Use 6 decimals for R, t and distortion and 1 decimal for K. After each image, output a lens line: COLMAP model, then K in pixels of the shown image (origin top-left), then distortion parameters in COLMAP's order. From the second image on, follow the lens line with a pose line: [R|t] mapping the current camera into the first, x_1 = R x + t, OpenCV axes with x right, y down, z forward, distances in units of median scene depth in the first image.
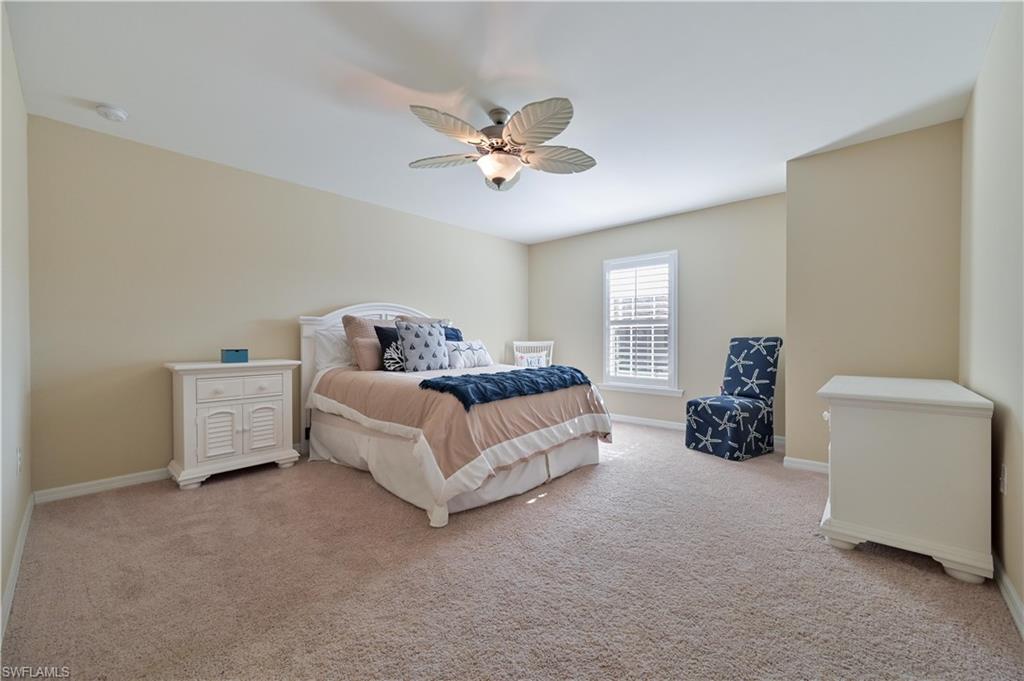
lens RADIAL K [[401.5, 0, 513.3], [0, 401.5, 341.9], [0, 0, 1]] dist [-0.002012, 0.000175]
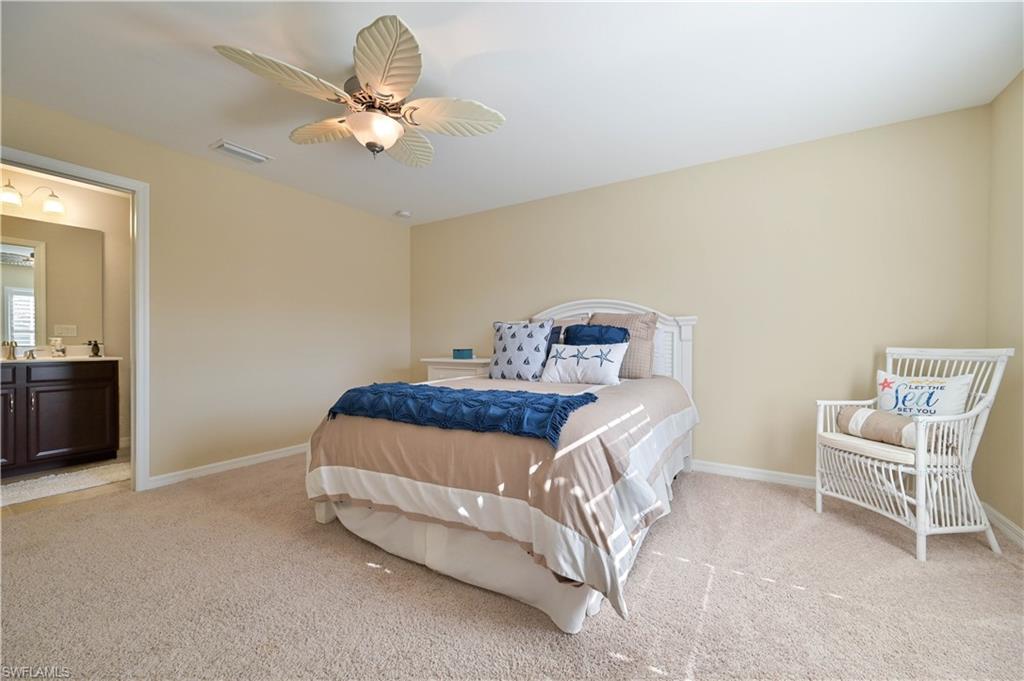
lens RADIAL K [[401.5, 0, 513.3], [0, 401.5, 341.9], [0, 0, 1]] dist [-0.002012, 0.000175]
pose [[0.178485, 0.003743, -0.983936, 0.609613], [-0.003824, 0.999988, 0.003111, -0.010210], [0.983935, 0.003207, 0.178497, 0.845653]]
